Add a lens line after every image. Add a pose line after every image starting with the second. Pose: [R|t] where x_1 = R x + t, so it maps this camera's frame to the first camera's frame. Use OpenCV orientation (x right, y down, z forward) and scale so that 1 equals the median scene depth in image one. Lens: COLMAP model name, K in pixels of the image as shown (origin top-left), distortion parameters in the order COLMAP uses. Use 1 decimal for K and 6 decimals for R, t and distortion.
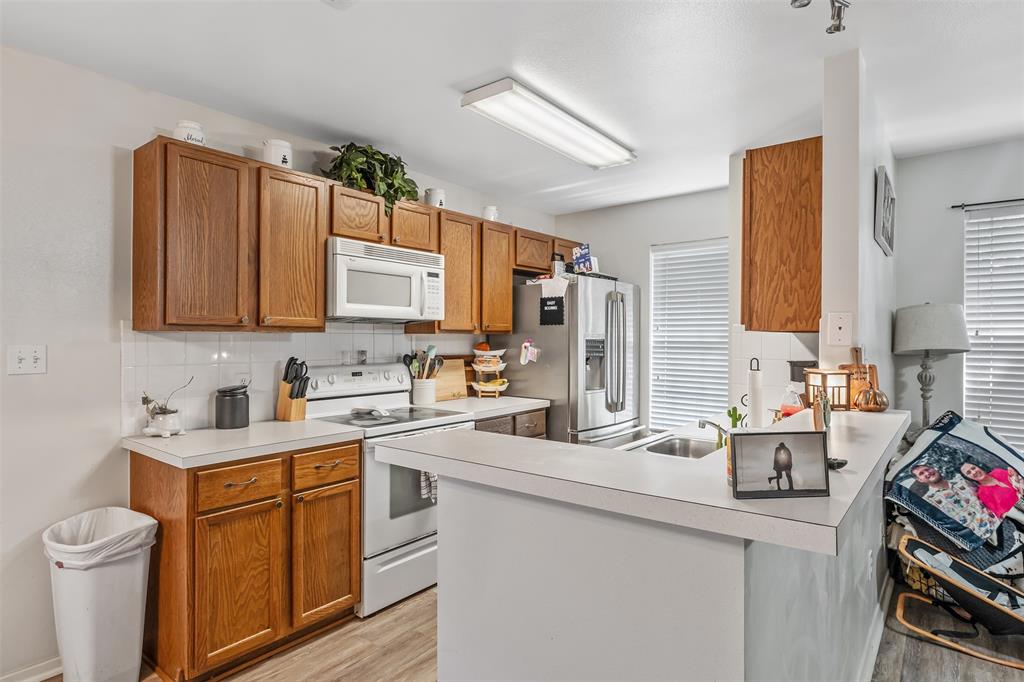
lens RADIAL K [[554.9, 0, 509.6], [0, 554.9, 341.4], [0, 0, 1]] dist [0.000192, 0.001147]
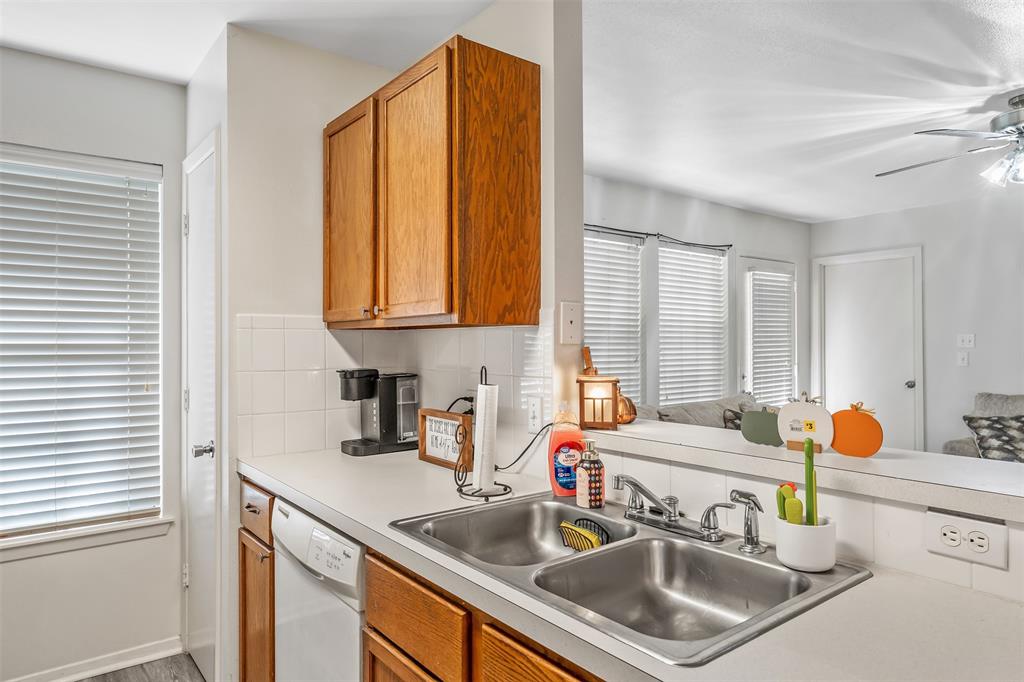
lens RADIAL K [[634.0, 0, 508.7], [0, 634.0, 333.6], [0, 0, 1]] dist [-0.004694, 0.001284]
pose [[0.235140, 0.008655, 0.971923, -0.219817], [0.007561, 0.999914, -0.010734, 0.000241], [-0.971932, 0.009873, 0.235054, 0.681745]]
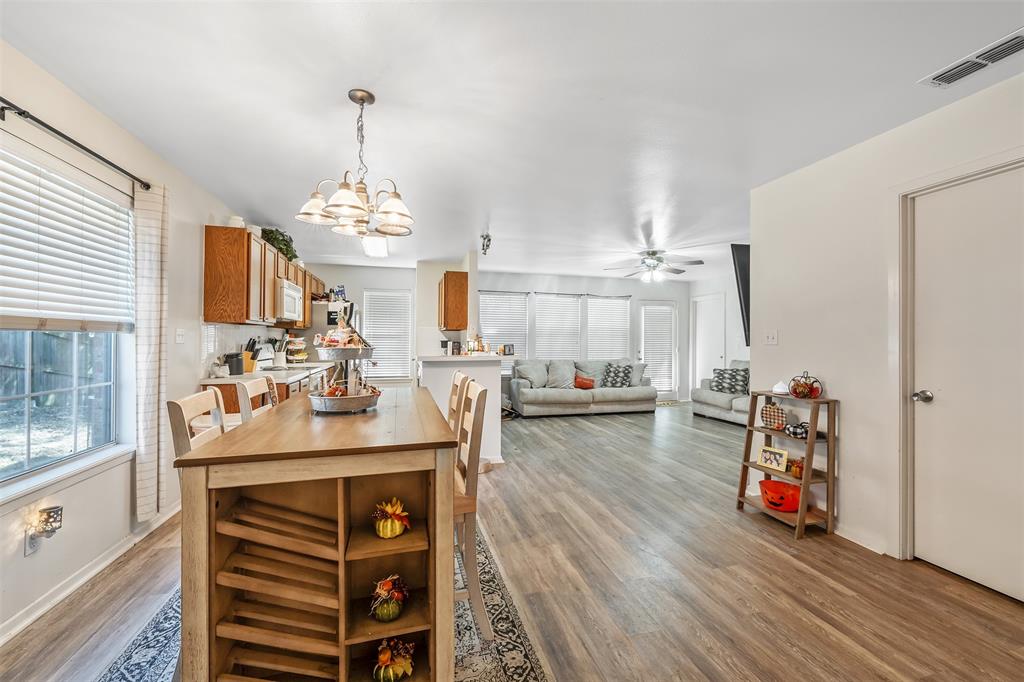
lens RADIAL K [[404.8, 0, 513.1], [0, 404.8, 339.4], [0, 0, 1]] dist [-0.000041, -0.000002]
pose [[0.600743, 0.002981, 0.799437, -1.006000], [-0.000271, 0.999994, -0.003526, 0.038507], [-0.799442, 0.001901, 0.600740, -0.575370]]
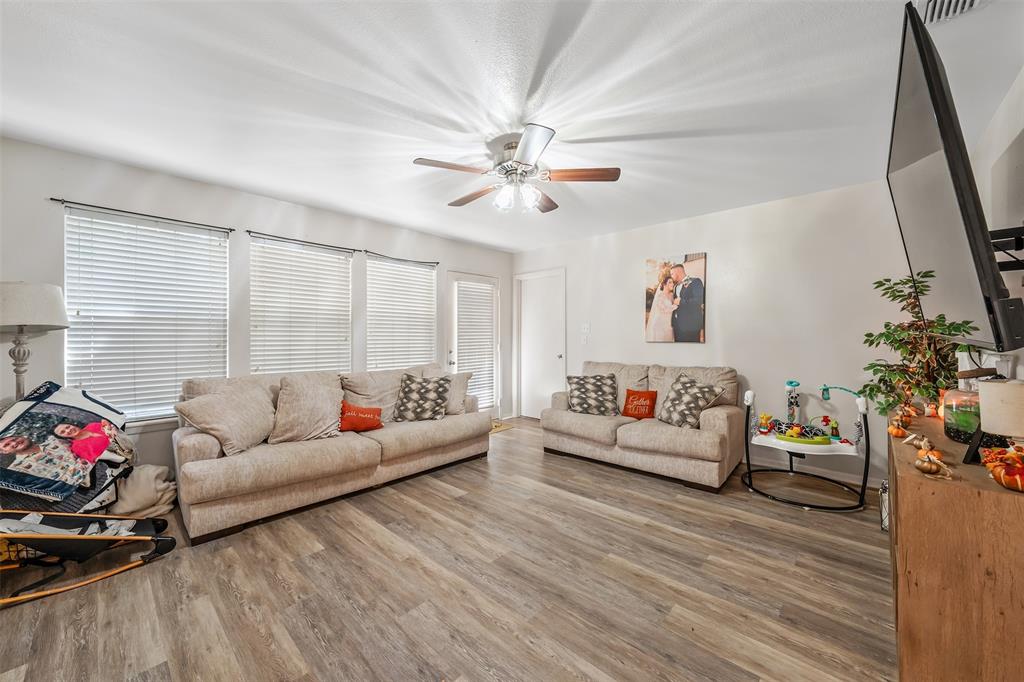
lens RADIAL K [[385.7, 0, 513.2], [0, 385.7, 334.9], [0, 0, 1]] dist [0.003133, 0.000314]
pose [[0.078986, -0.000697, 0.996876, 0.106842], [0.004085, 0.999992, 0.000376, 0.040362], [-0.996867, 0.004042, 0.078988, 0.013315]]
